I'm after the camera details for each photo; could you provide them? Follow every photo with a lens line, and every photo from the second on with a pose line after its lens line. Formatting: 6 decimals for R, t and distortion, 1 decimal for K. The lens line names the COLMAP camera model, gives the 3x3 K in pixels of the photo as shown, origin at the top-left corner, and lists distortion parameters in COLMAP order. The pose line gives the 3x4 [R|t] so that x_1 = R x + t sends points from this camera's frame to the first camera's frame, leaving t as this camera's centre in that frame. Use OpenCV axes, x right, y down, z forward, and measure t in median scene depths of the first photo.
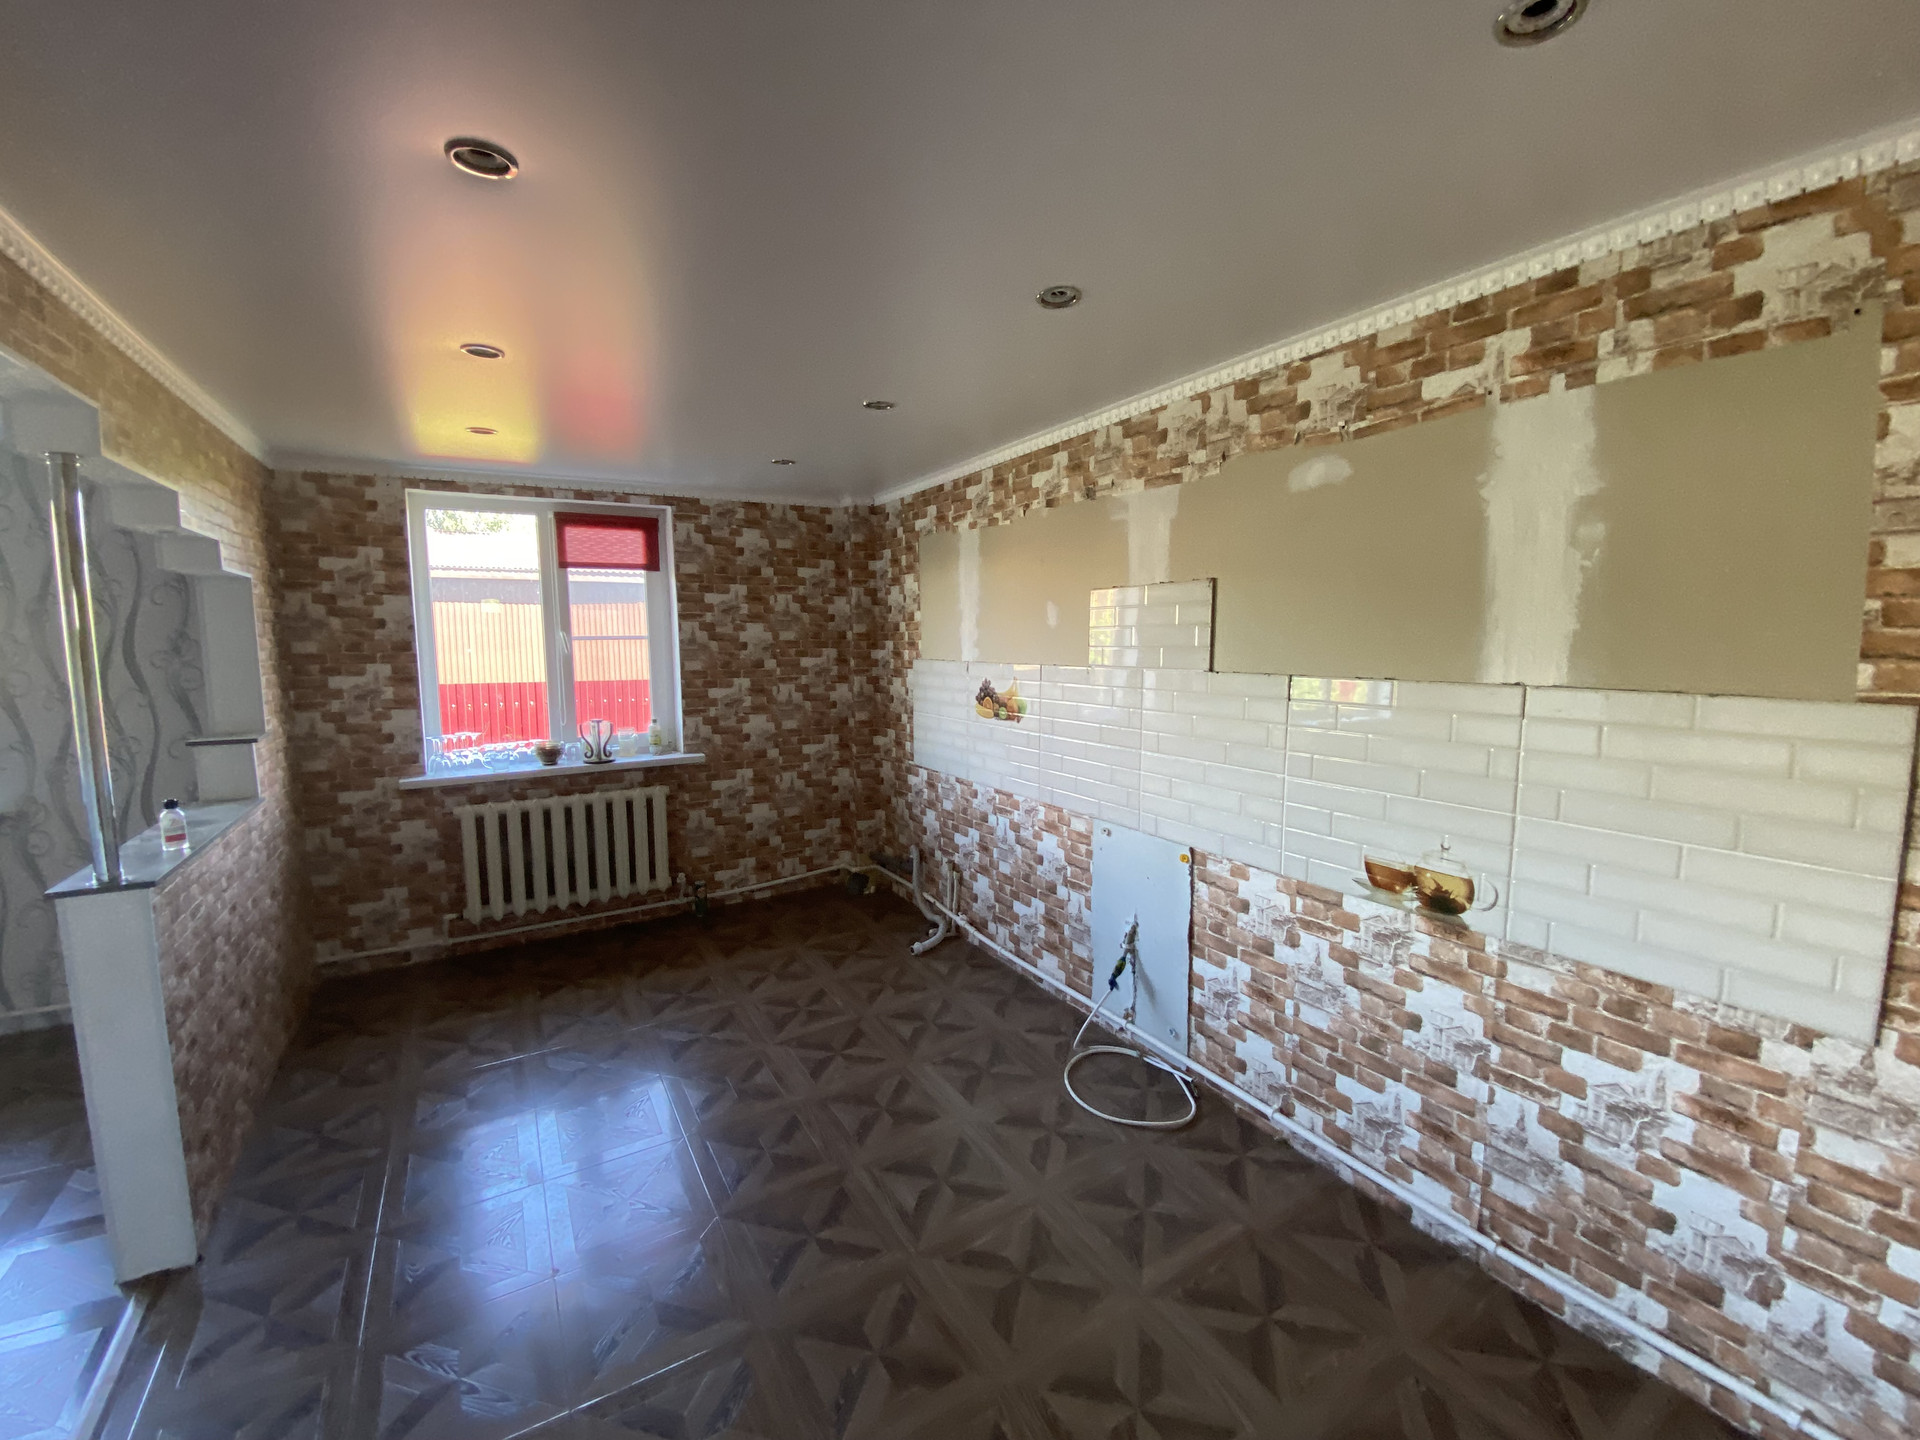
lens RADIAL K [[757.3, 0, 965.8], [0, 757.3, 721.7], [0, 0, 1]] dist [0.041361, -0.034894]
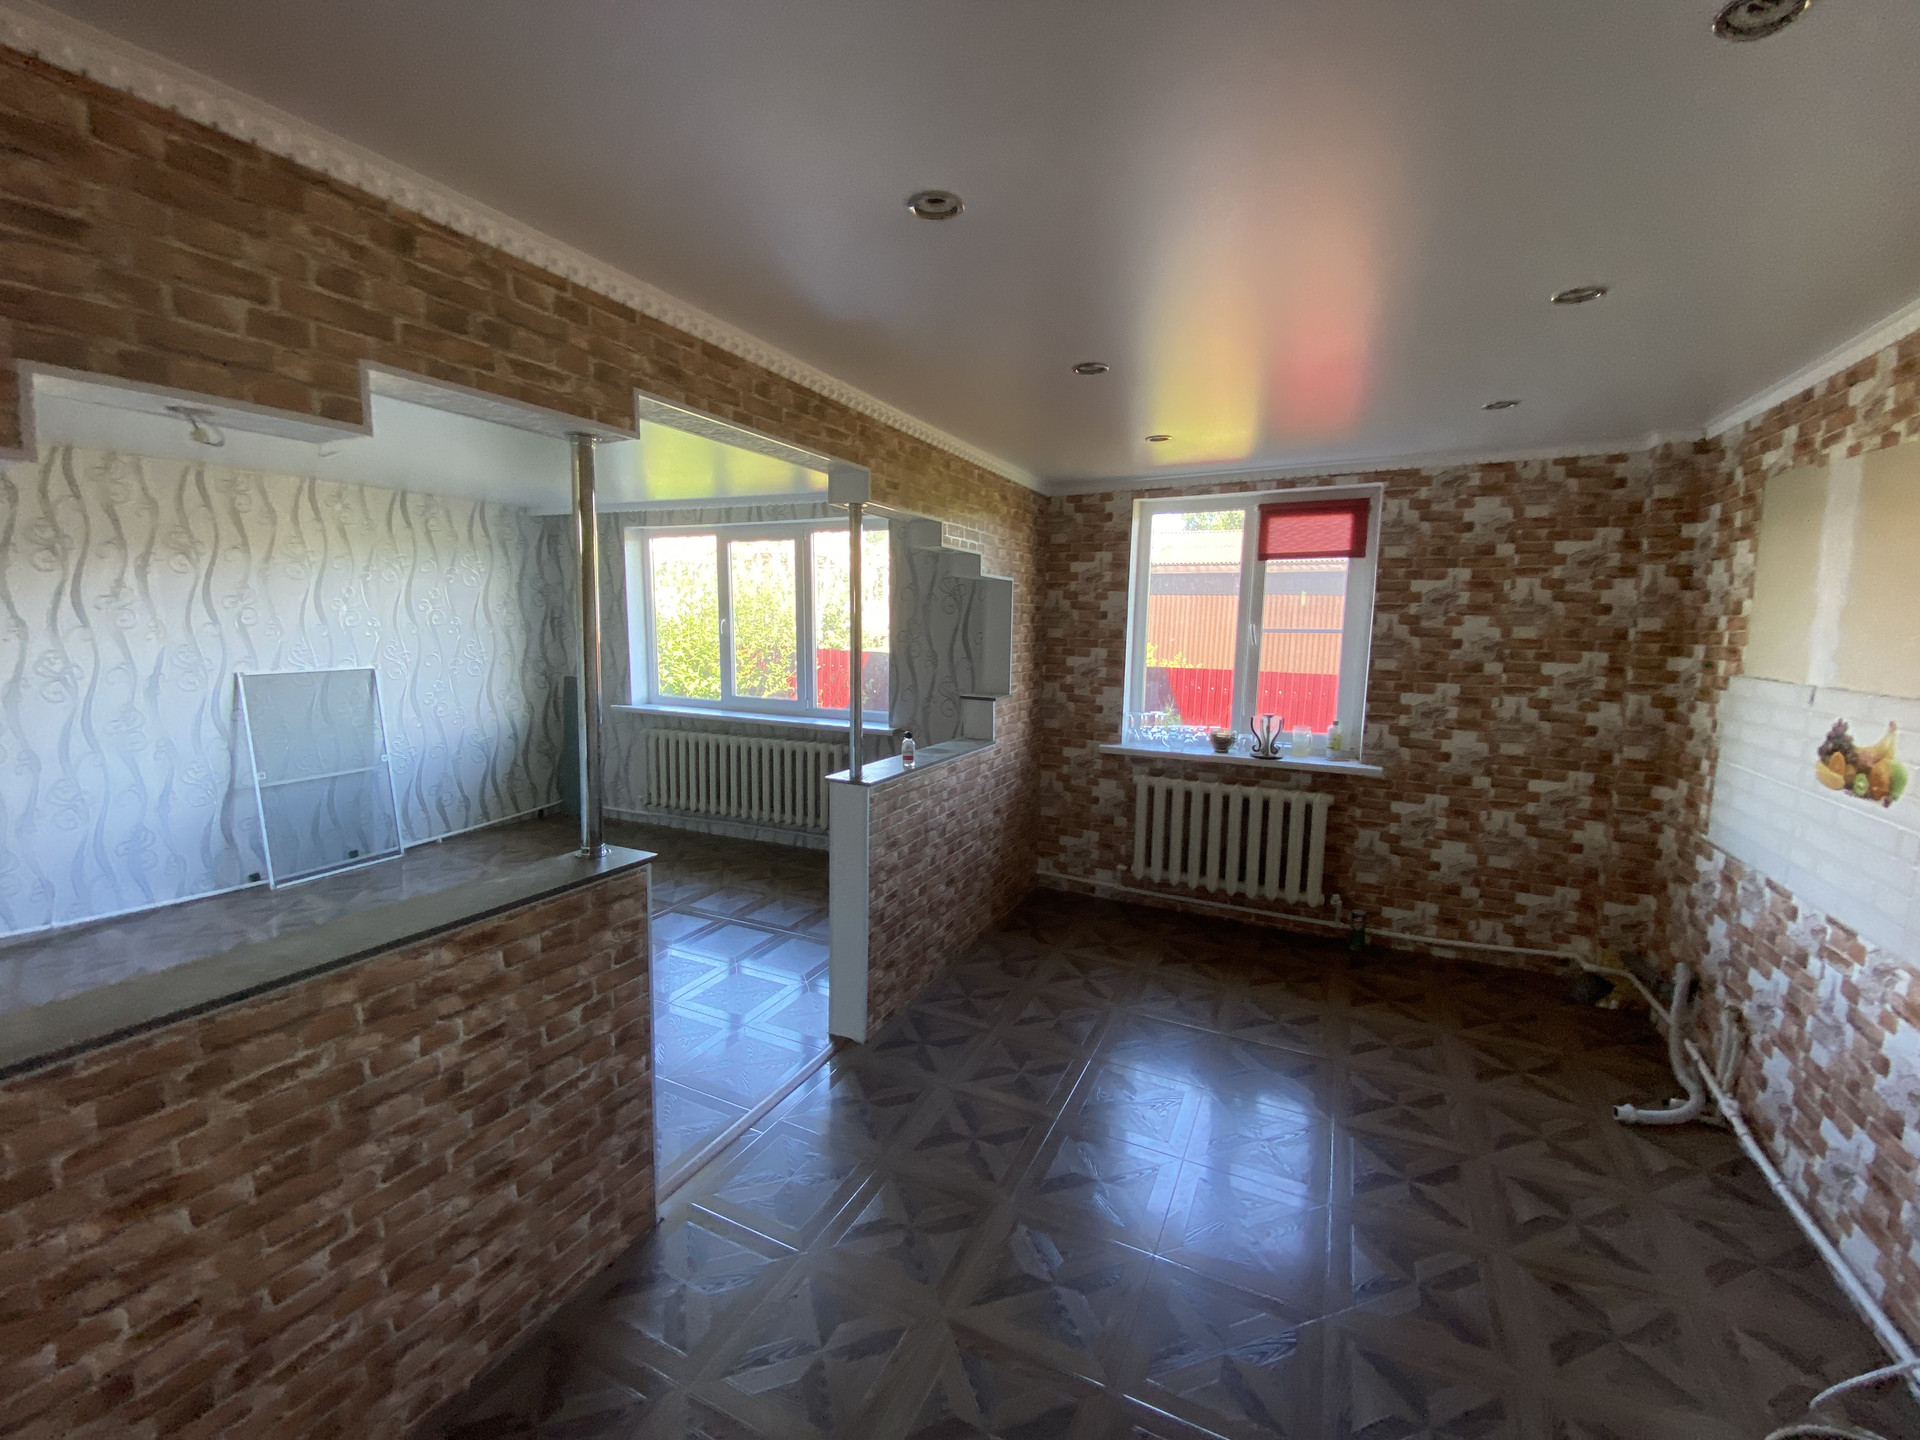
lens RADIAL K [[775.2, 0, 960.0], [0, 775.2, 720.0], [0, 0, 1]] dist [0.012829, -0.018723]
pose [[0.534786, 0.120621, -0.836334, 0.137620], [-0.114611, 0.990967, 0.069637, -0.018685], [0.837179, 0.058612, 0.543779, 0.128447]]
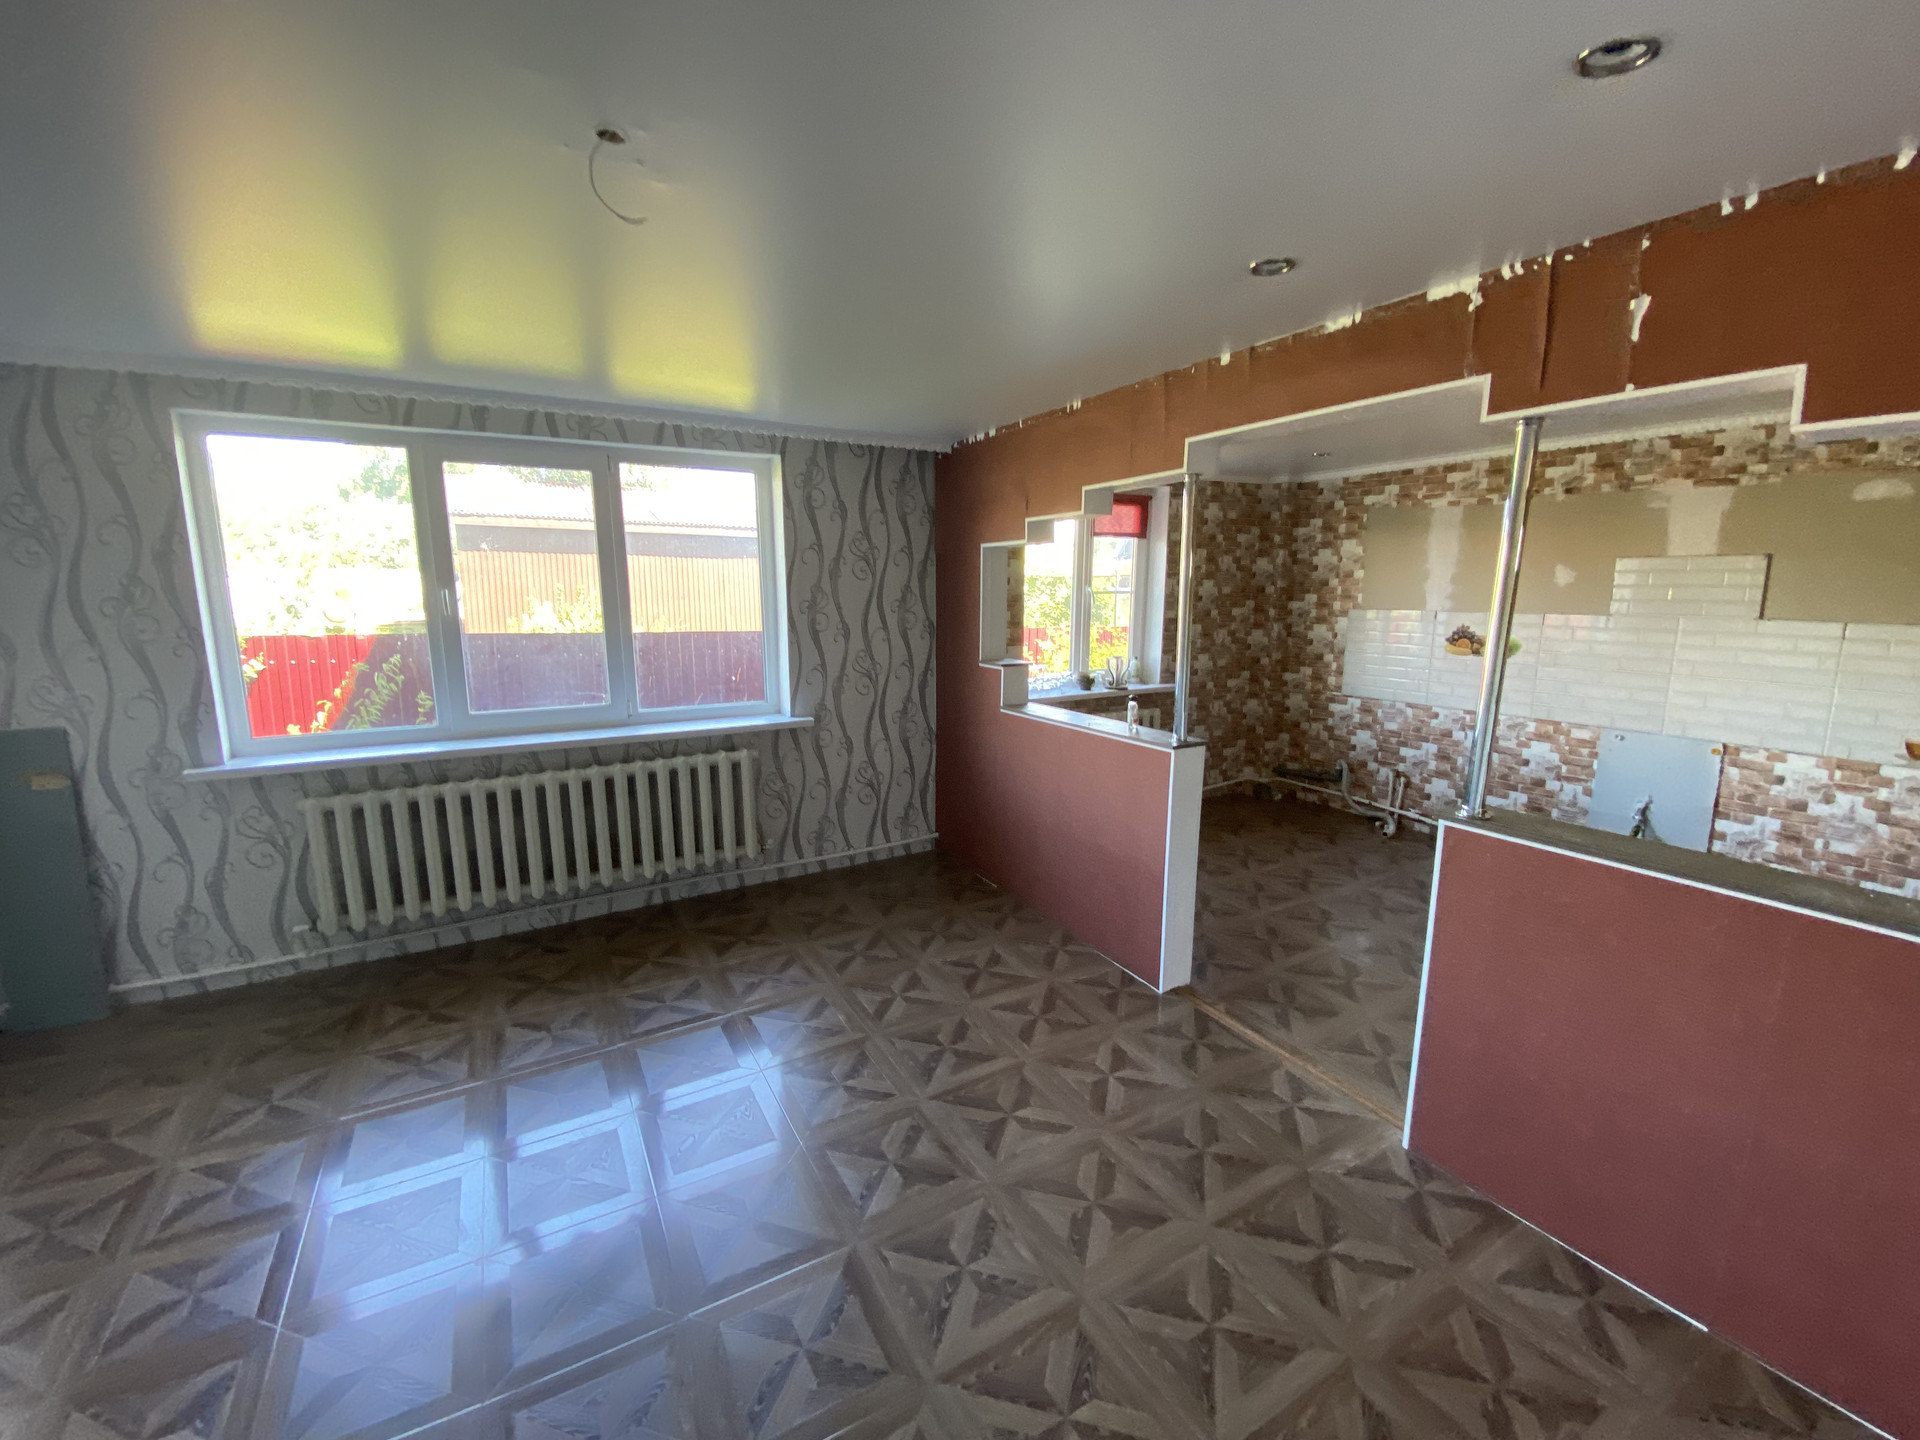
lens RADIAL K [[775.2, 0, 960.0], [0, 775.2, 720.0], [0, 0, 1]] dist [0.012829, -0.018723]
pose [[0.998949, 0.009804, -0.044770, -0.693290], [-0.007209, 0.998304, 0.057768, 0.031546], [0.045260, -0.057384, 0.997326, -0.325895]]
